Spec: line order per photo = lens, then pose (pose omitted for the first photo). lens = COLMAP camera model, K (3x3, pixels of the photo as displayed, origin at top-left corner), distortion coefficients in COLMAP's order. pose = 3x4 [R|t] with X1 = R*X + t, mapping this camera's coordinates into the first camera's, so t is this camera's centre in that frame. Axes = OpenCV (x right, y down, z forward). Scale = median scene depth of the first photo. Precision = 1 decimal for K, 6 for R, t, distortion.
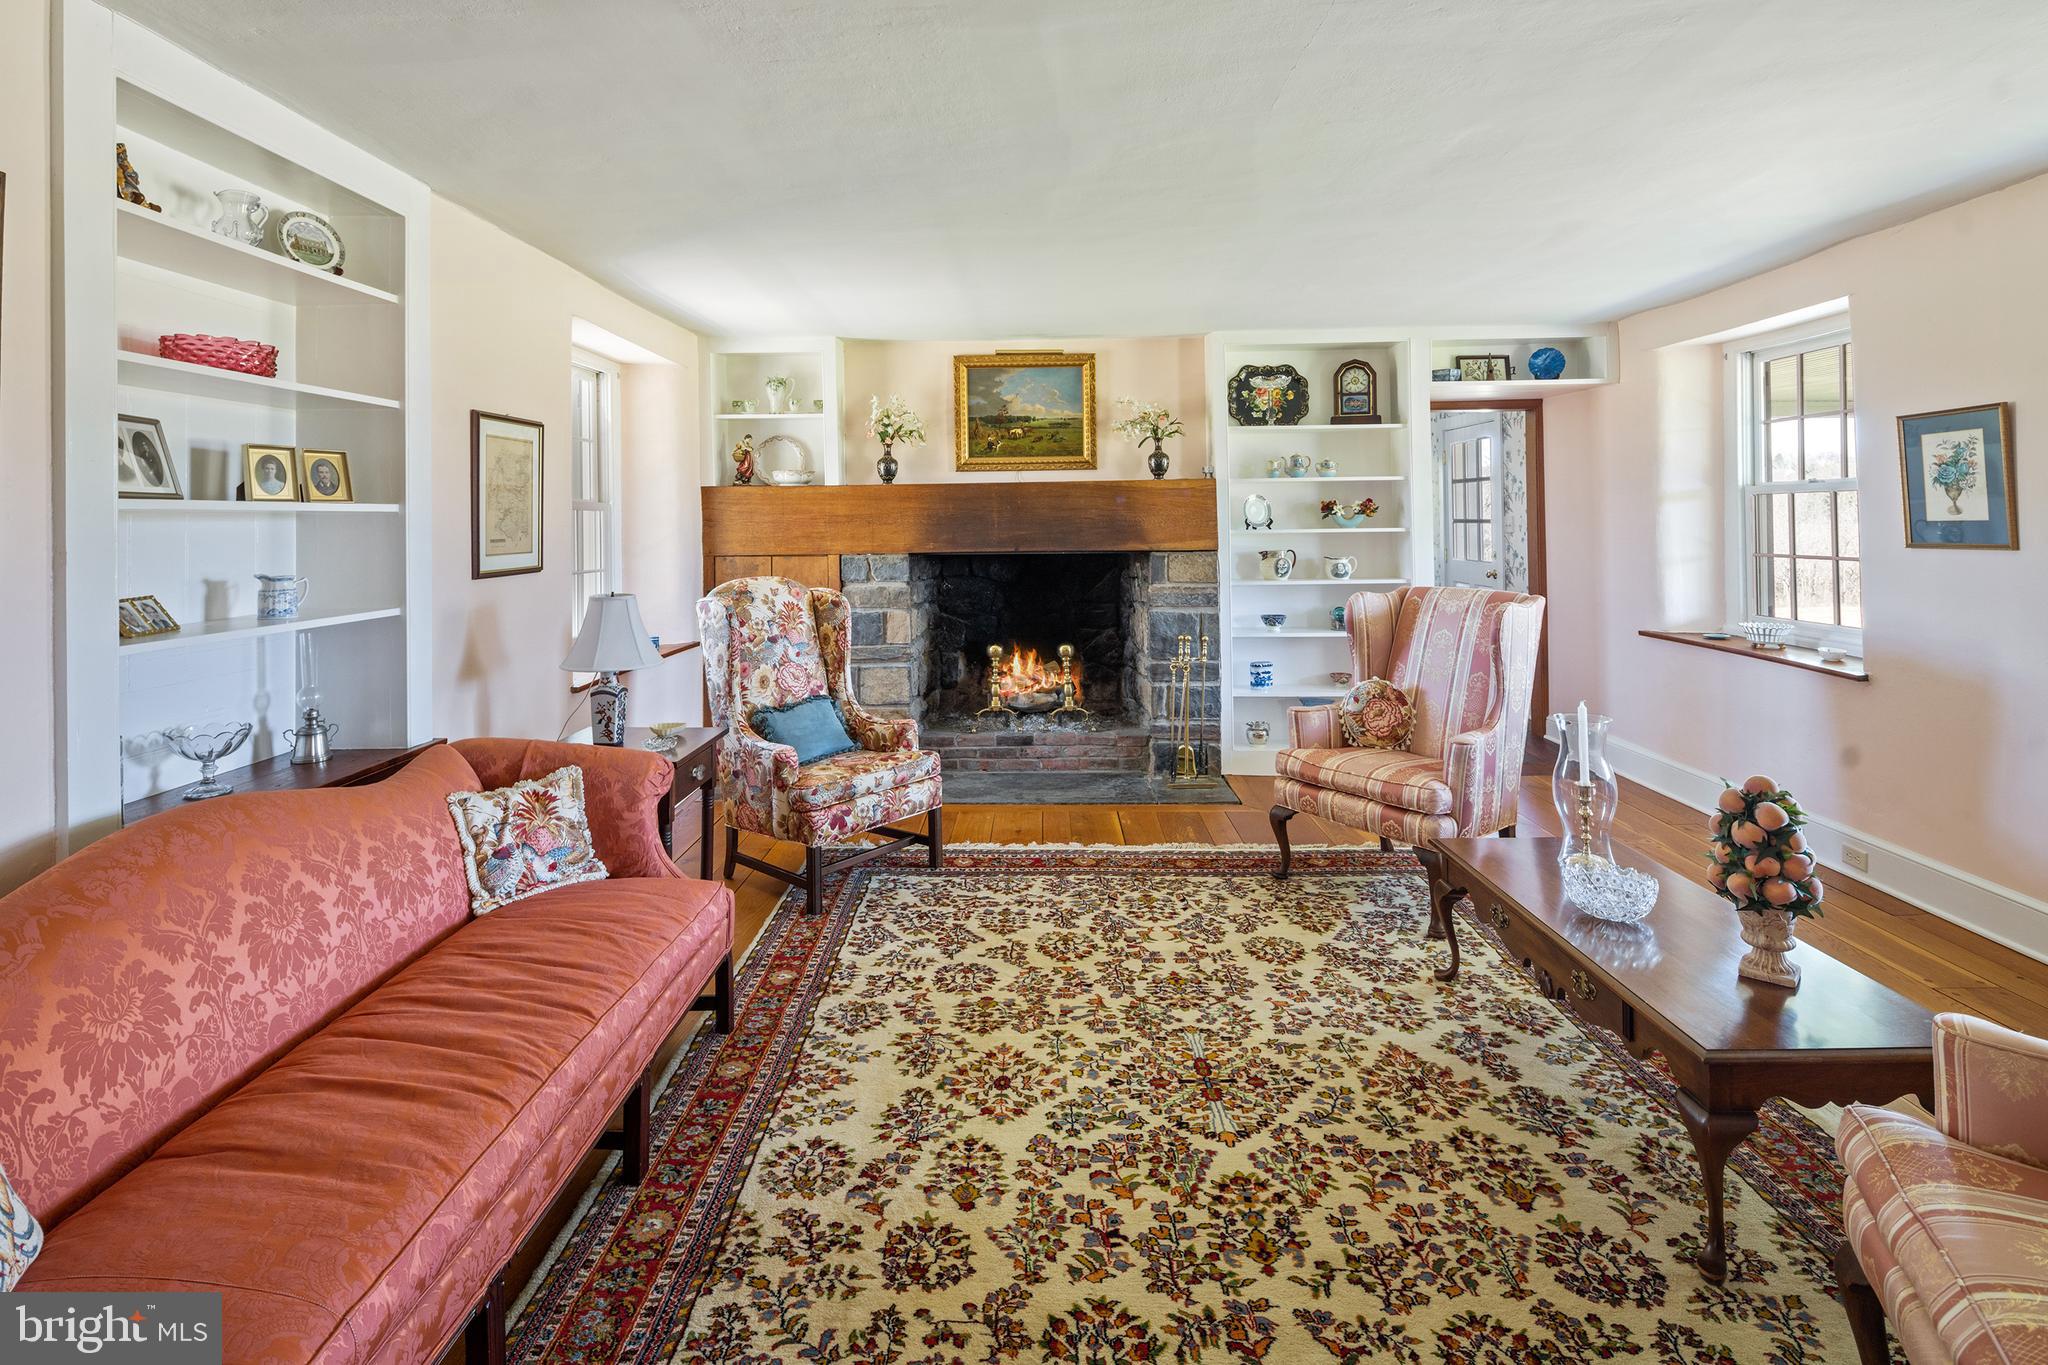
lens RADIAL K [[1016.6, 0, 1007.4], [0, 1016.6, 505.3], [0, 0, 1]] dist [0.002275, -0.004123]
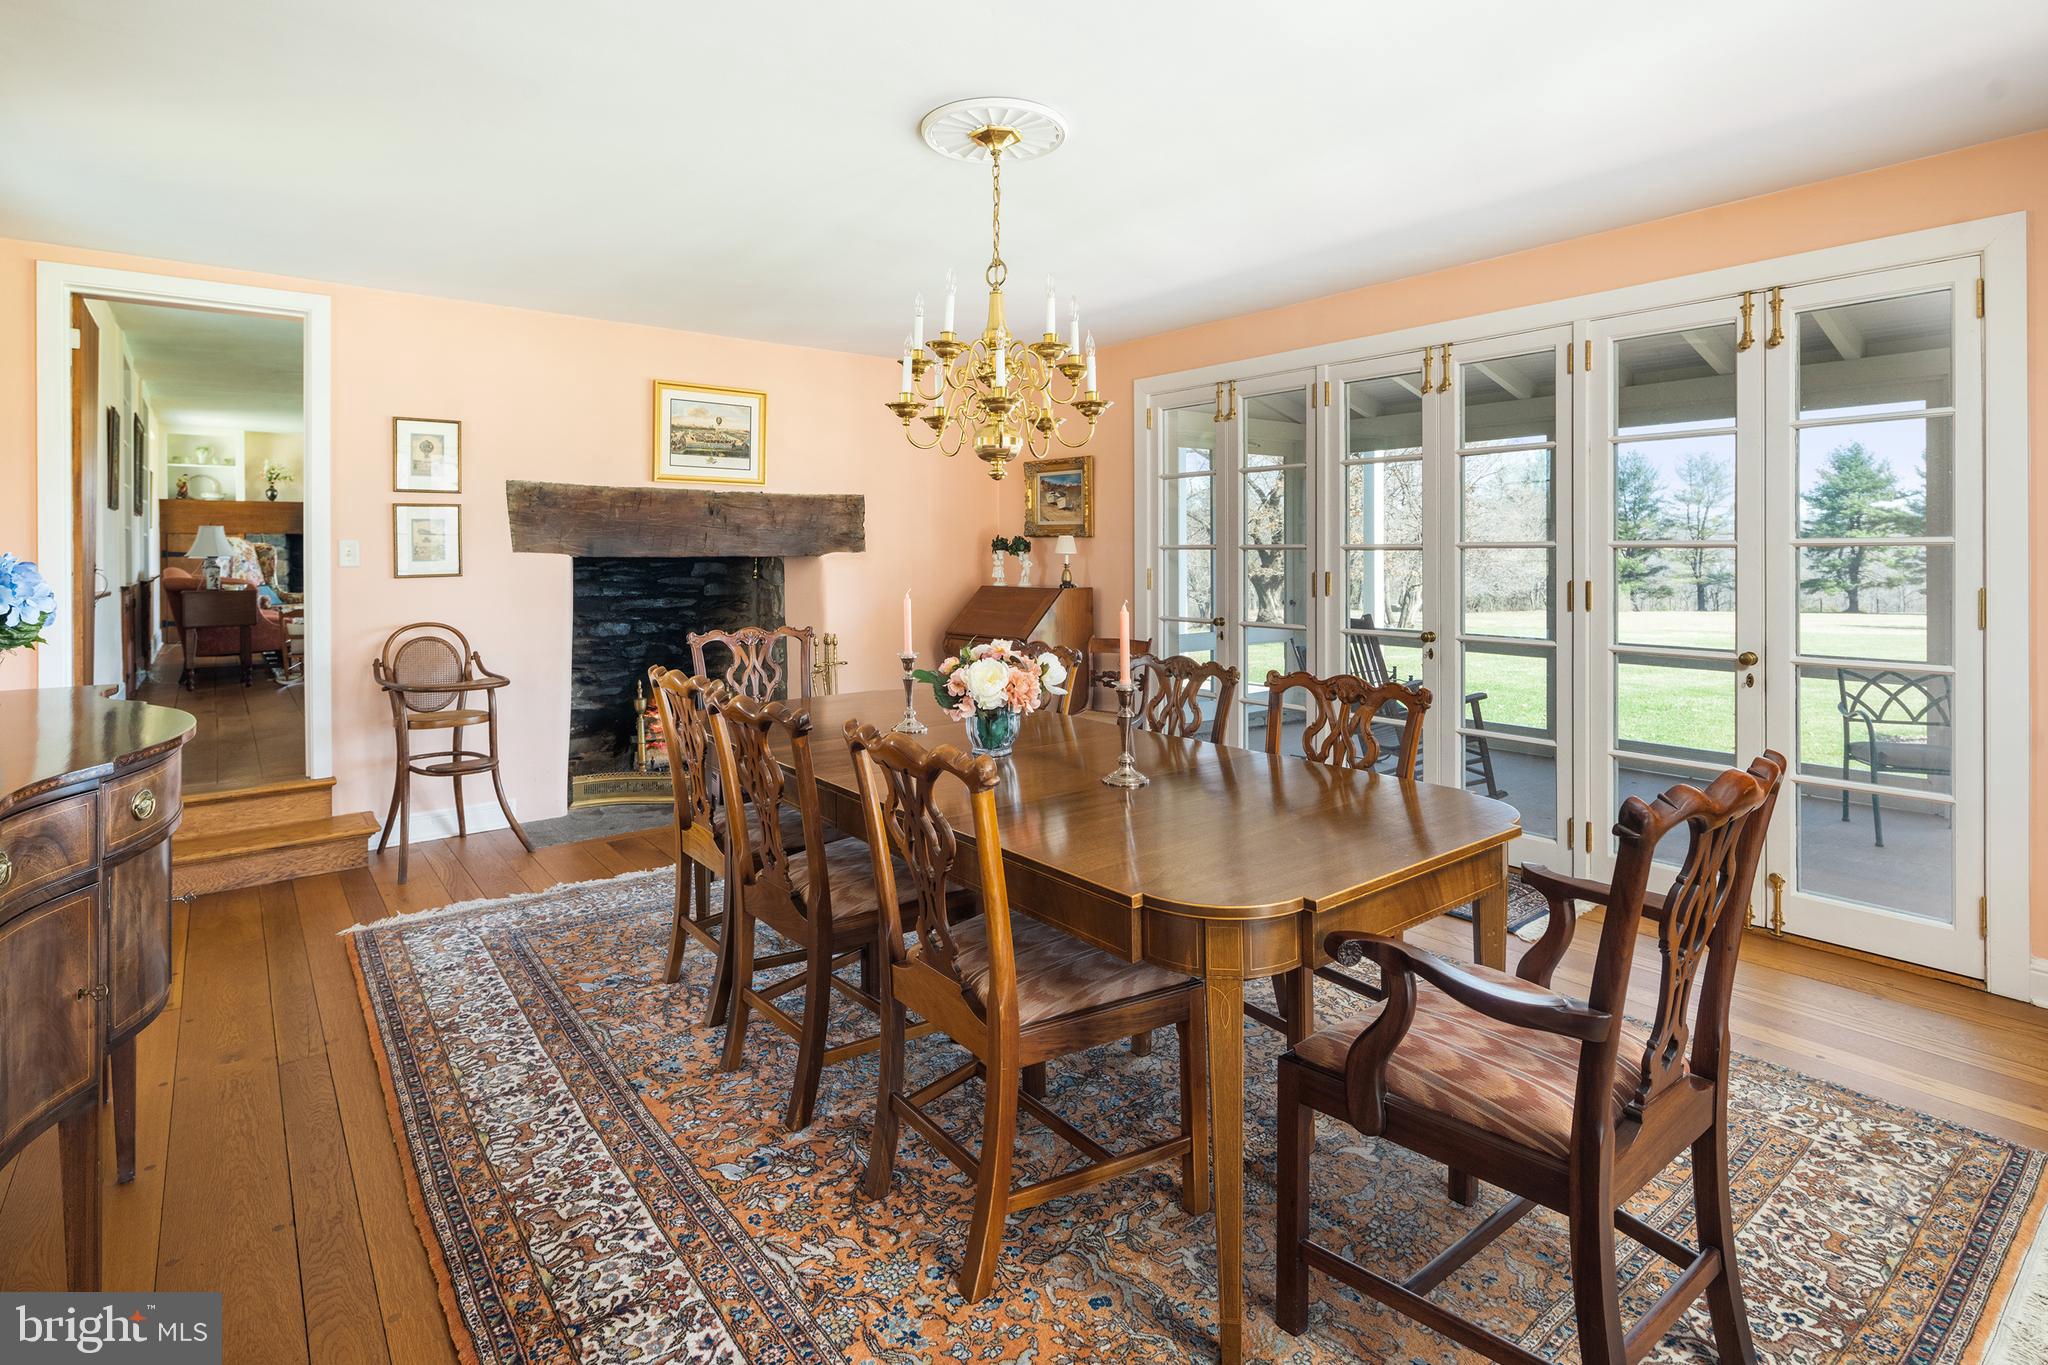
lens RADIAL K [[1016.6, 0, 989.8], [0, 1016.6, 560.3], [0, 0, 1]] dist [0.002275, -0.004123]
pose [[0.777219, 0.005280, 0.629208, -0.406417], [-0.012135, 0.999905, 0.006599, 0.098464], [-0.629113, -0.012764, 0.777209, -2.248282]]
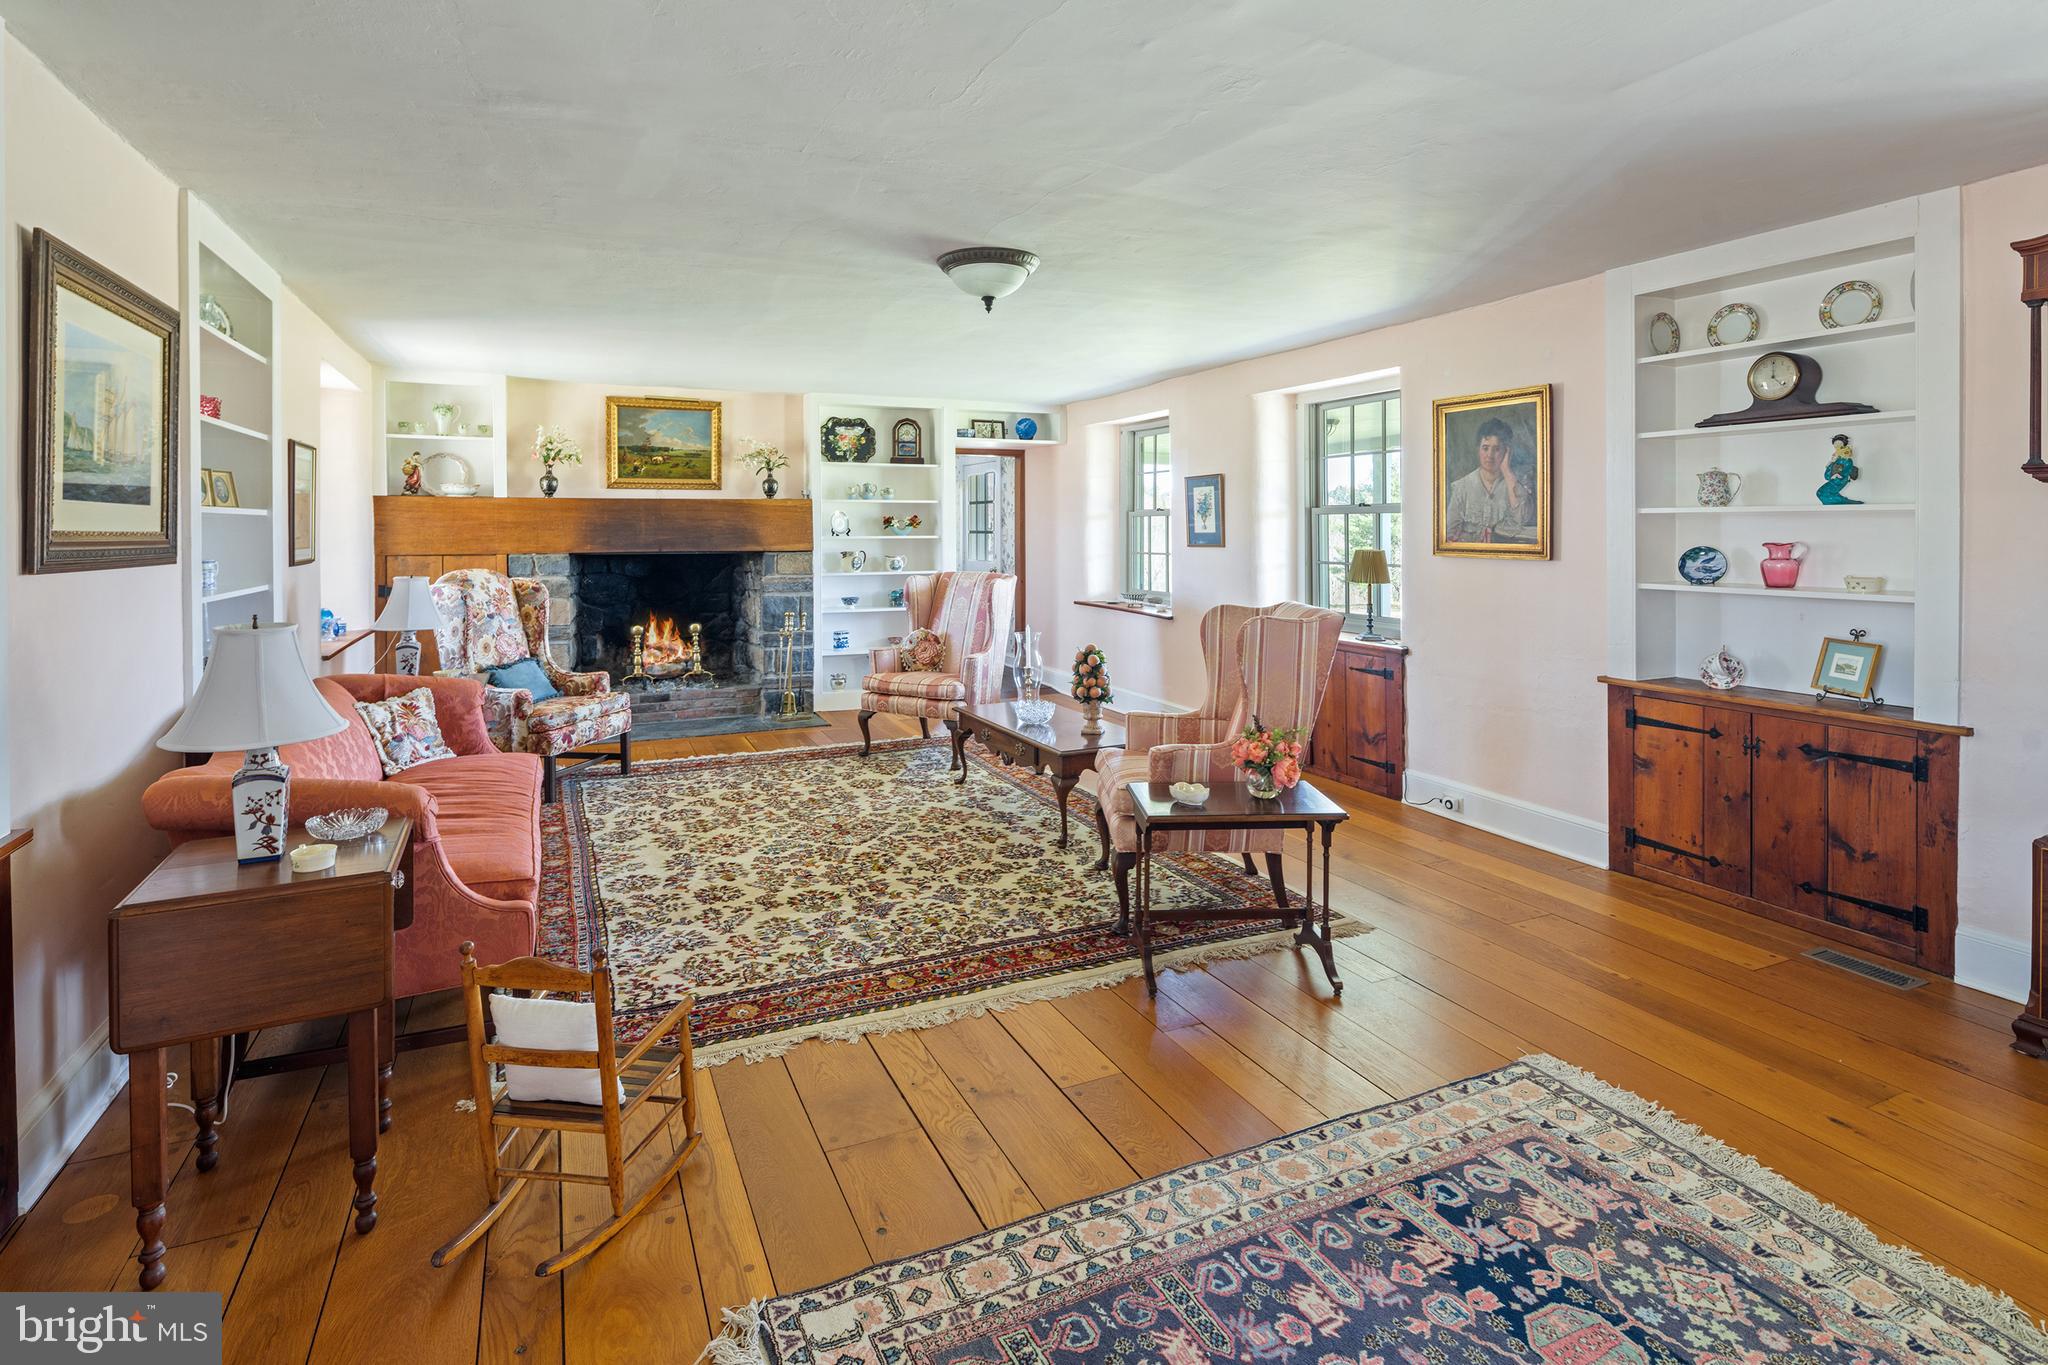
lens RADIAL K [[1016.6, 0, 1002.3], [0, 1016.6, 548.5], [0, 0, 1]] dist [0.002275, -0.004123]
pose [[0.902903, 0.002366, 0.429838, -0.214646], [-0.015584, 0.999508, 0.027235, -0.001348], [-0.429562, -0.031290, 0.902495, -0.500812]]
